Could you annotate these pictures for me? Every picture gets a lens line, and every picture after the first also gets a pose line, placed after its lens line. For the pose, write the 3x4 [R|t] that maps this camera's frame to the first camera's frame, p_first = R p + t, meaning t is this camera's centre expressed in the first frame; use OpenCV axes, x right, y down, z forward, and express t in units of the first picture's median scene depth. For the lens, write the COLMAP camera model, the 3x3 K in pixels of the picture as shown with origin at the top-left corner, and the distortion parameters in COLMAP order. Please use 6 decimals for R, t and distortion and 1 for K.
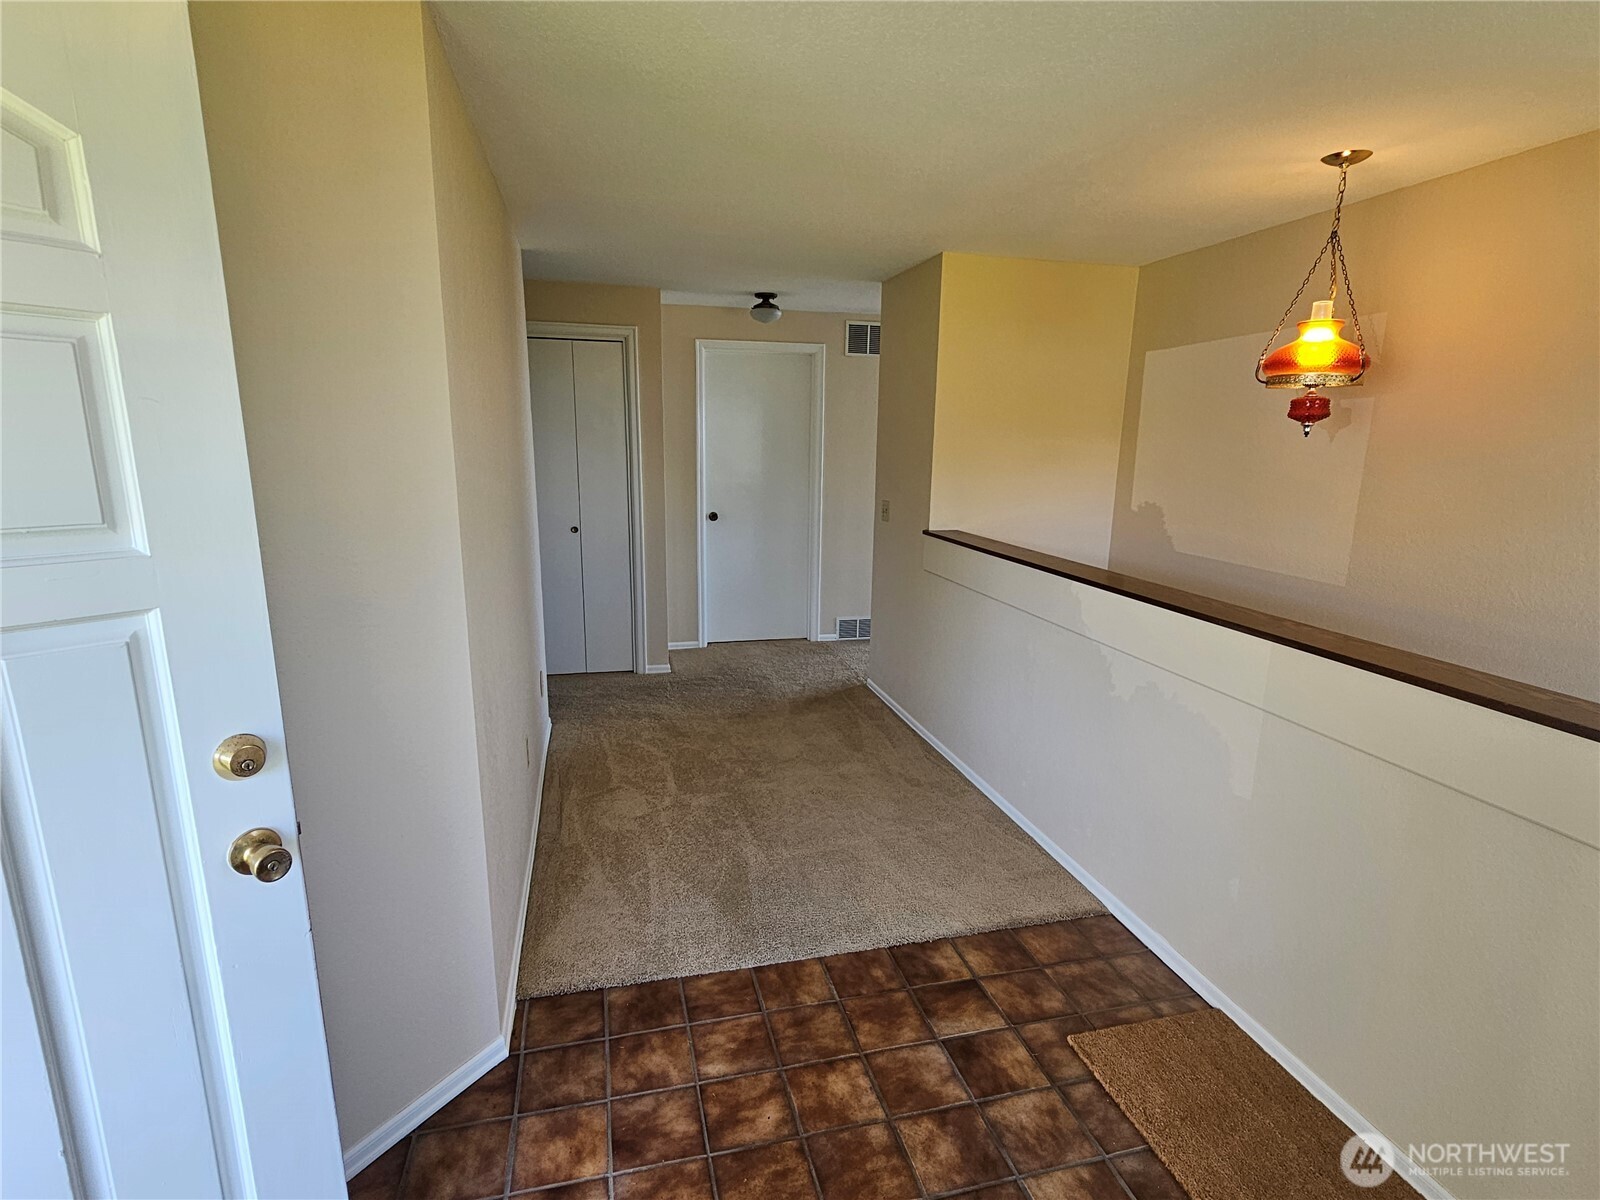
lens RADIAL K [[808.6, 0, 798.1], [0, 808.6, 600.8], [0, 0, 1]] dist [-0.000787, 0.000047]
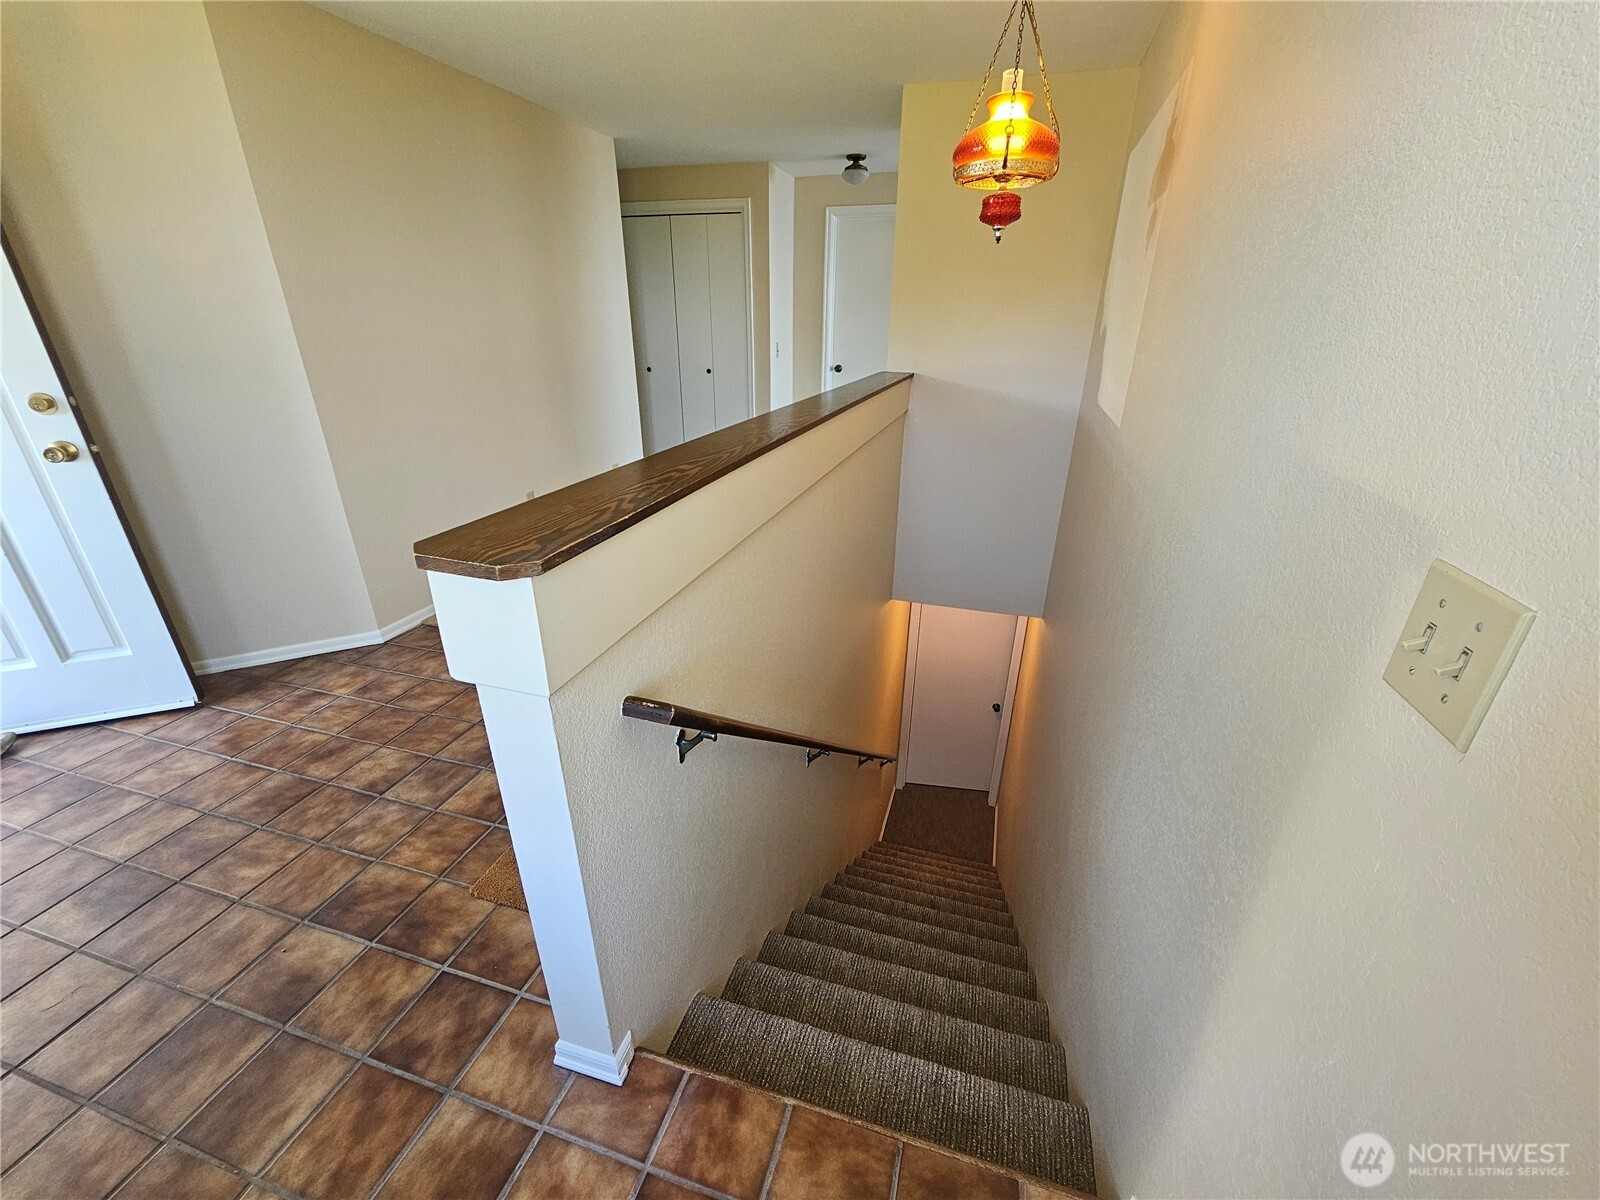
lens RADIAL K [[649.8, 0, 802.7], [0, 649.8, 606.1], [0, 0, 1]] dist [-0.003124, -0.001005]
pose [[0.861126, 0.202579, -0.466287, 0.882287], [-0.102910, 0.967652, 0.230345, 0.049859], [0.497866, -0.150370, 0.854118, 0.204001]]
